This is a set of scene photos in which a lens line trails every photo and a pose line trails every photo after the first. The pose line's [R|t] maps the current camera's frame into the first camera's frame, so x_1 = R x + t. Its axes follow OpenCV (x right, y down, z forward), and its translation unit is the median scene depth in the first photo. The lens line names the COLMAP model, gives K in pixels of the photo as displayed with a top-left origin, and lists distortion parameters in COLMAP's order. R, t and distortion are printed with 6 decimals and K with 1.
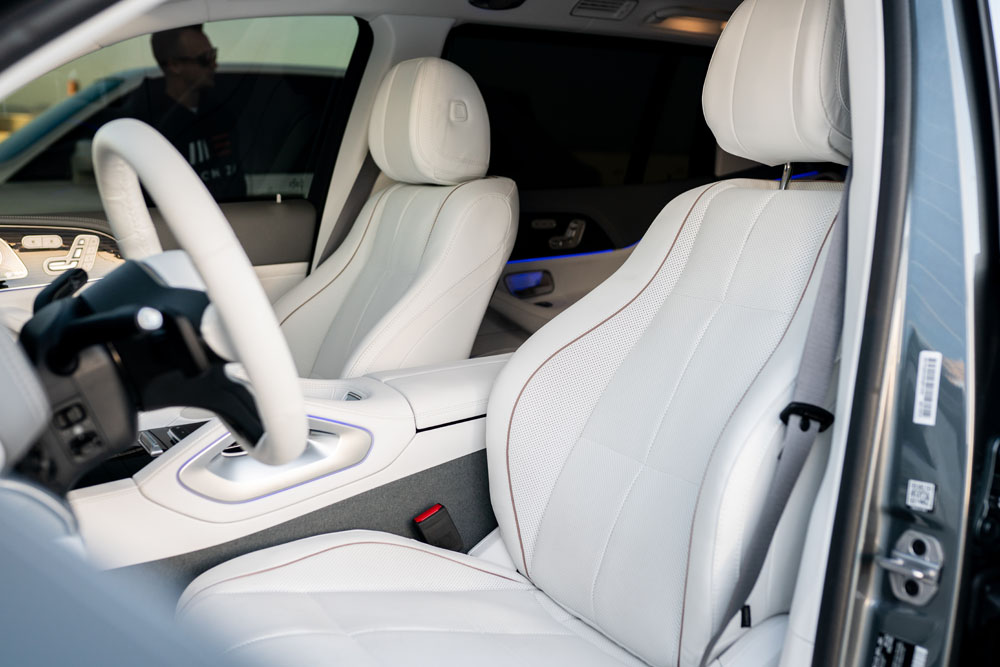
lens RADIAL K [[966.2, 0, 502.5], [0, 966.2, 334.8], [0, 0, 1]] dist [-0.026268, 0.000000]
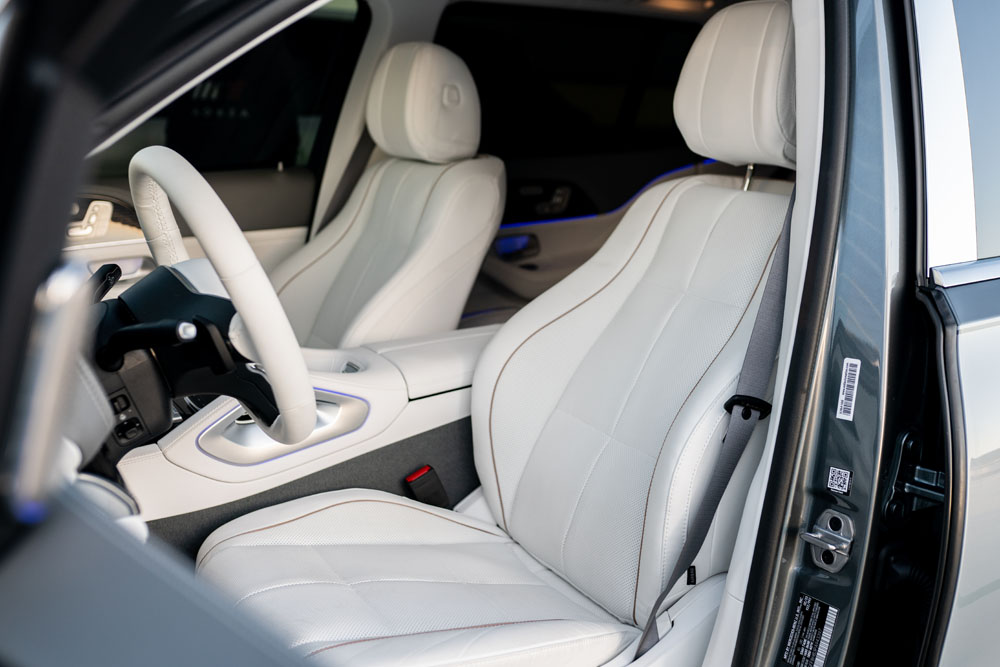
lens RADIAL K [[966.2, 0, 497.9], [0, 966.2, 333.0], [0, 0, 1]] dist [-0.026268, 0.000000]
pose [[0.999830, 0.017504, 0.005710, 0.006280], [-0.017850, 0.997551, 0.067626, -0.057897], [-0.004512, -0.067716, 0.997694, -0.109470]]
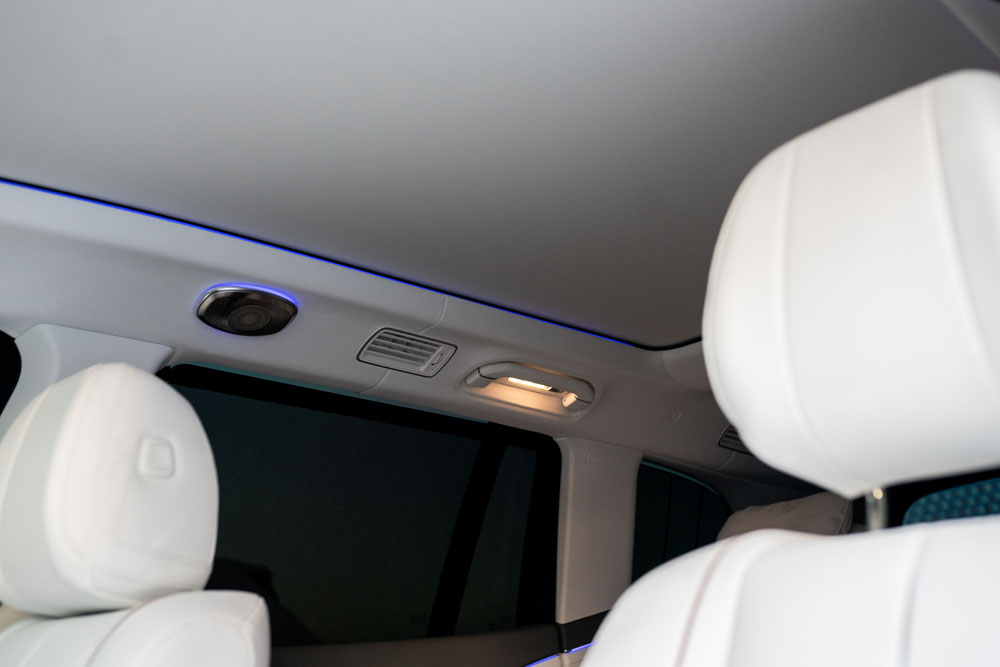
lens RADIAL K [[966.2, 0, 497.1], [0, 966.2, 333.7], [0, 0, 1]] dist [-0.026268, 0.000000]
pose [[0.967097, 0.054767, 0.248445, -0.001739], [0.076177, 0.869413, -0.488178, -0.033045], [-0.242737, 0.491041, 0.836635, 0.666876]]
